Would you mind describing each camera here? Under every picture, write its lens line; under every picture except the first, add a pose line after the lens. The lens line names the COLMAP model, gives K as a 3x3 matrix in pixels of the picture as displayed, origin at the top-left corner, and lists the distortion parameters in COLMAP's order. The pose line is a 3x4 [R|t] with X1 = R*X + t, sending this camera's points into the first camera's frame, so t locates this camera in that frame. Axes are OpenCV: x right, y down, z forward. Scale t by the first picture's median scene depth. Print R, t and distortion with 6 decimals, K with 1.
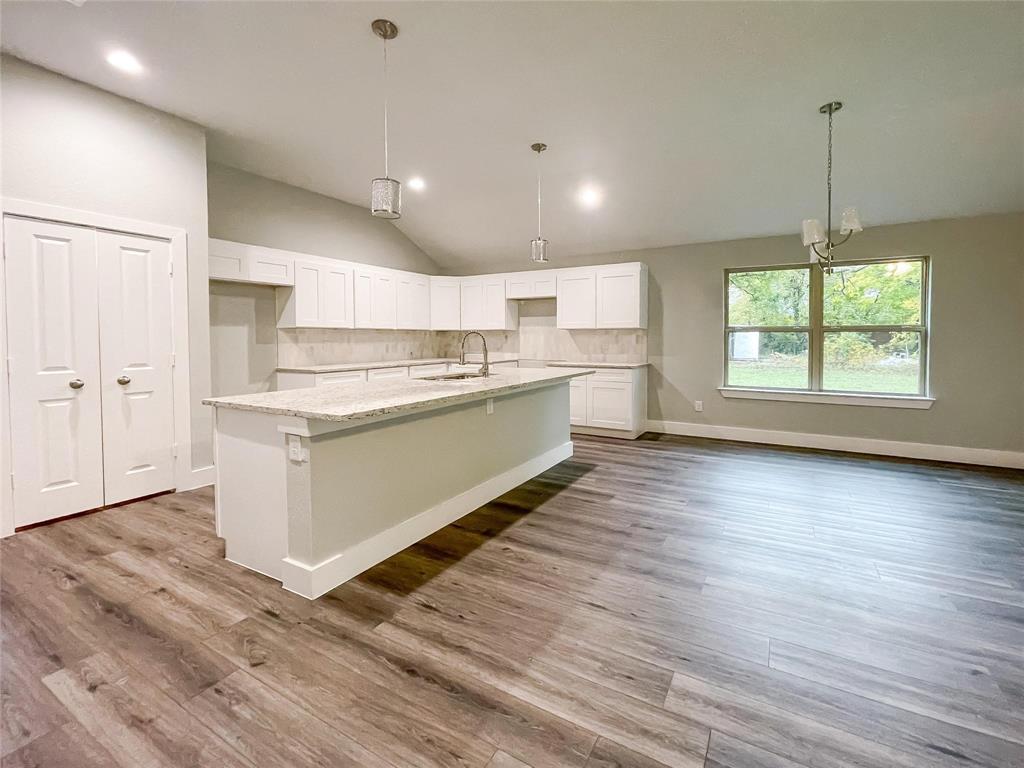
lens RADIAL K [[447.3, 0, 589.9], [0, 447.3, 347.4], [0, 0, 1]] dist [0.002413, 0.001070]
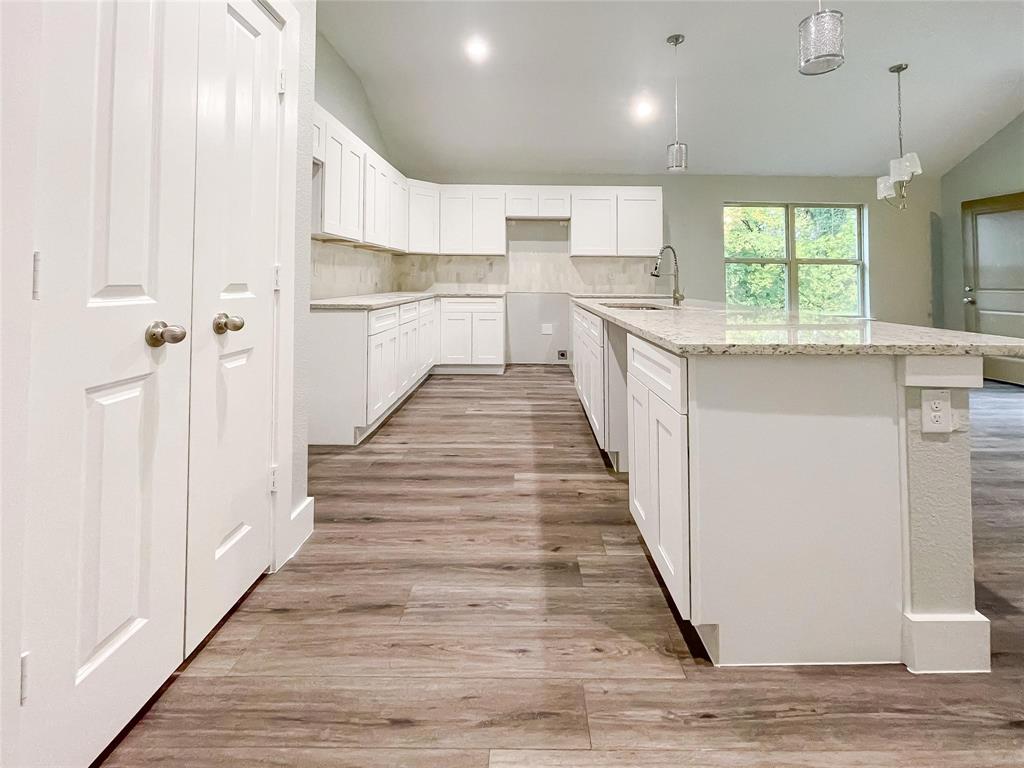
lens RADIAL K [[447.3, 0, 543.3], [0, 447.3, 263.8], [0, 0, 1]] dist [0.002413, 0.001070]
pose [[0.883258, 0.020990, 0.468417, -0.597228], [0.006395, 0.998365, -0.056795, 0.027182], [-0.468843, 0.053160, 0.881680, 0.307593]]
